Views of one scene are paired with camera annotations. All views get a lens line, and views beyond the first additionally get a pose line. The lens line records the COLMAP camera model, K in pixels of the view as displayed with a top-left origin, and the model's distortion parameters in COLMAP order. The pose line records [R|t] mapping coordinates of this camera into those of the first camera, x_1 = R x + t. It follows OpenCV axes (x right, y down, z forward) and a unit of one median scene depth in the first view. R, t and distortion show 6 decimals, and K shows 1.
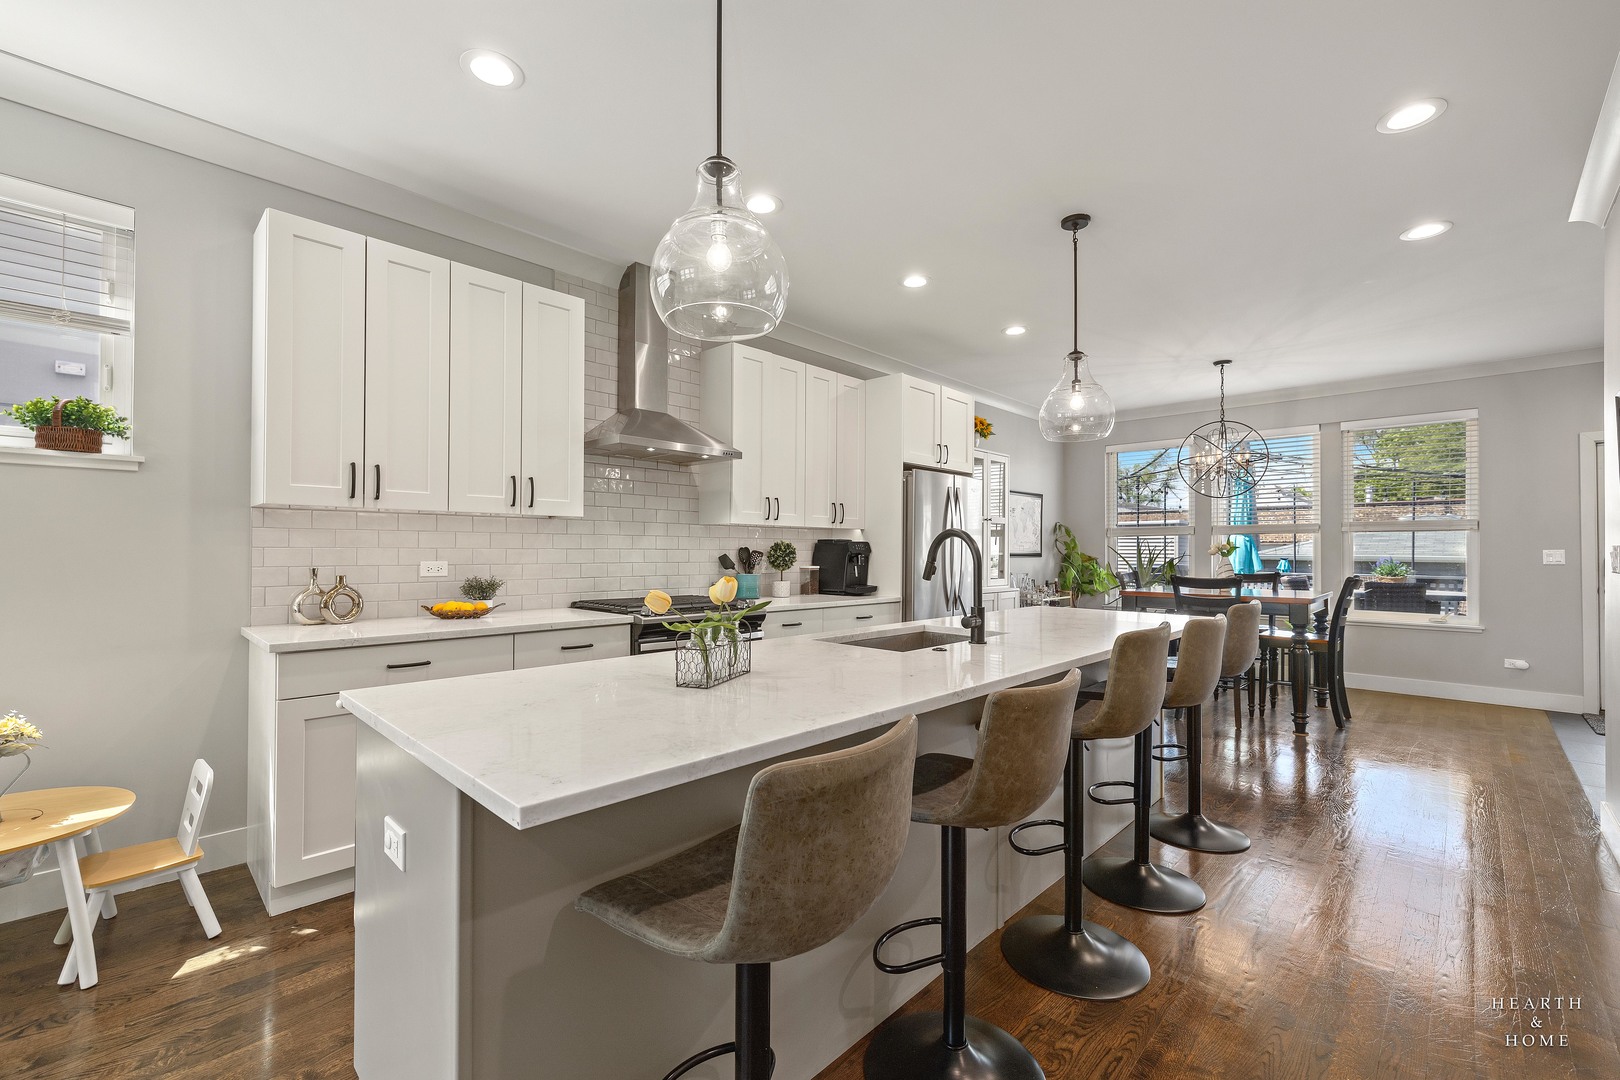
lens RADIAL K [[686.9, 0, 810.9], [0, 686.9, 549.7], [0, 0, 1]] dist [0.003140, -0.001593]
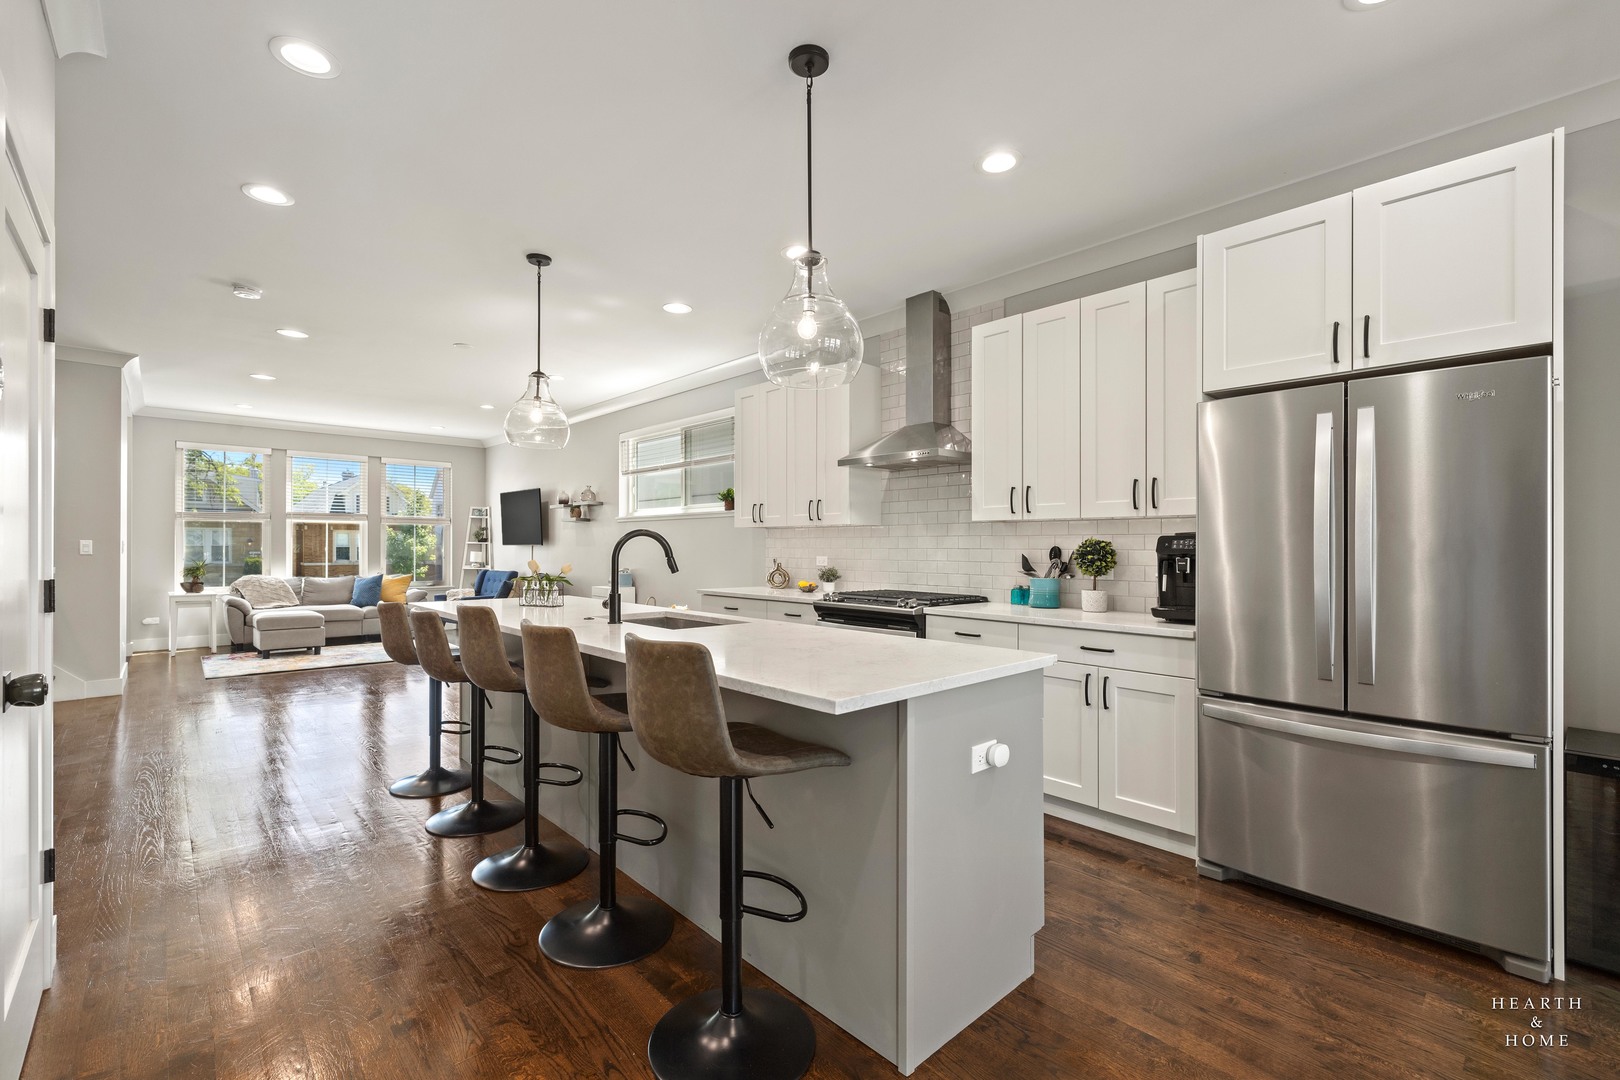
lens RADIAL K [[686.9, 0, 817.8], [0, 686.9, 534.0], [0, 0, 1]] dist [0.003140, -0.001593]
pose [[-0.049129, -0.028039, -0.998399, 0.706650], [-0.004940, 0.999600, -0.027829, 0.005368], [0.998780, 0.003565, -0.049247, 0.712153]]
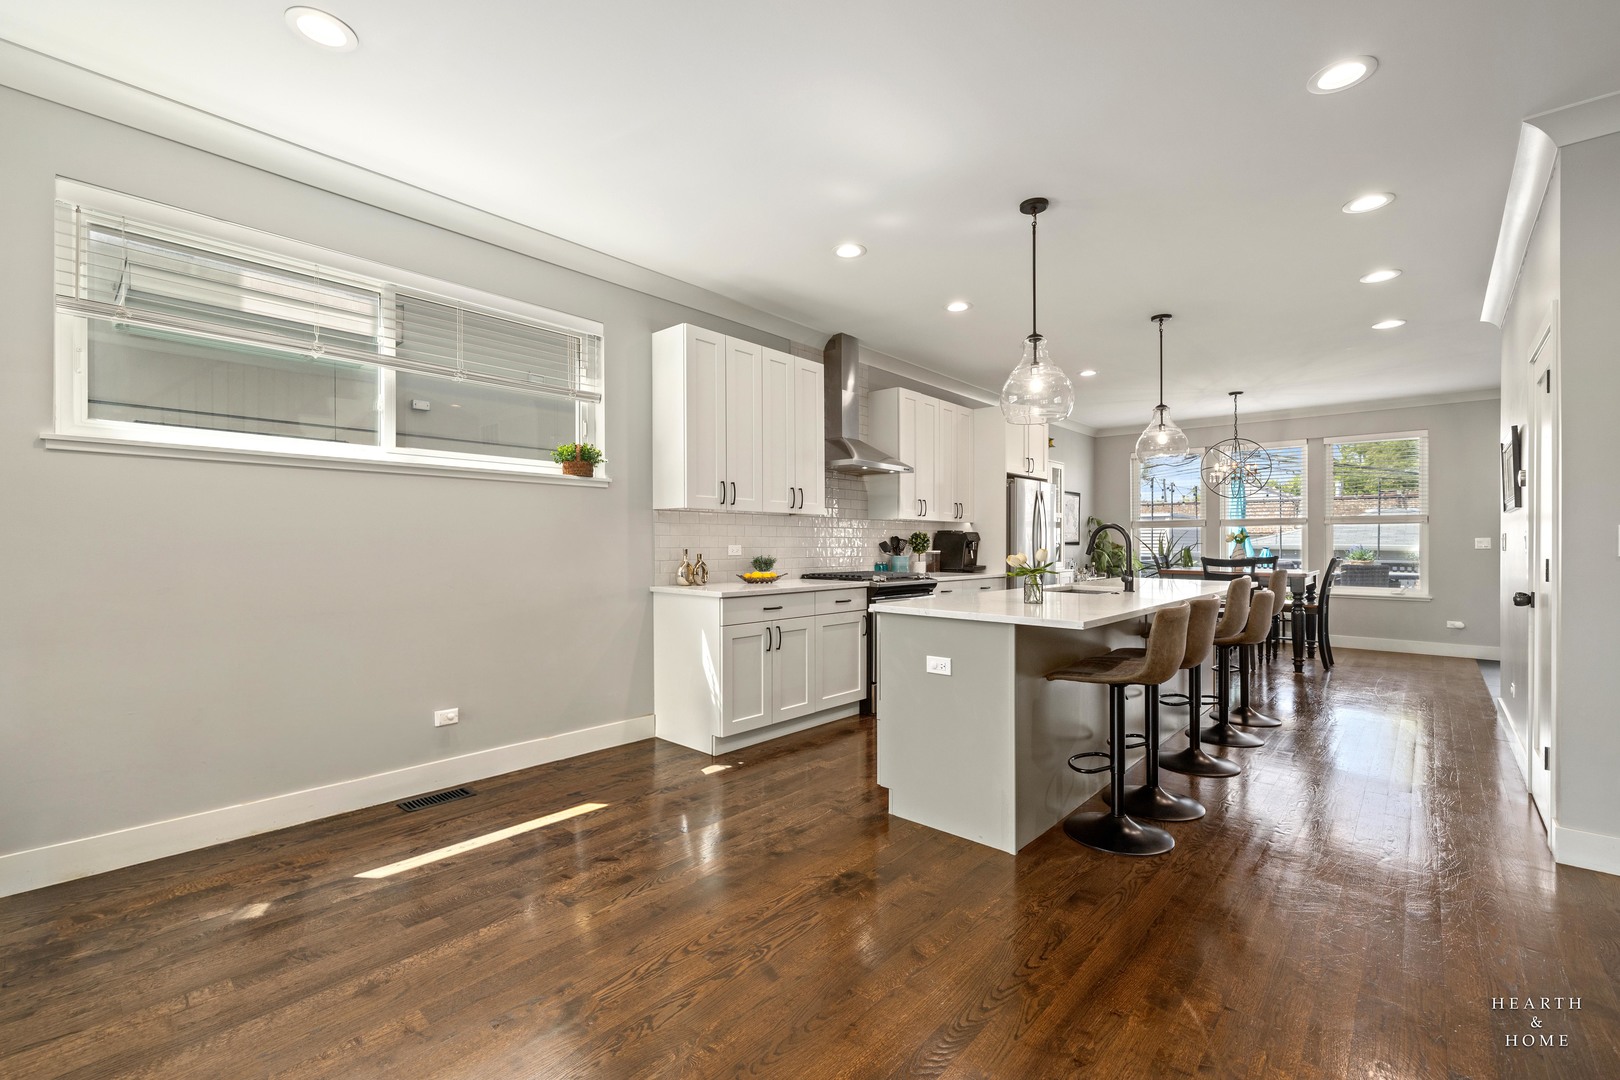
lens RADIAL K [[686.9, 0, 812.0], [0, 686.9, 544.3], [0, 0, 1]] dist [0.003140, -0.001593]
pose [[0.999510, -0.001197, 0.031284, -0.285482], [0.001070, 0.999991, 0.004065, 0.006143], [-0.031289, -0.004030, 0.999502, -0.320454]]
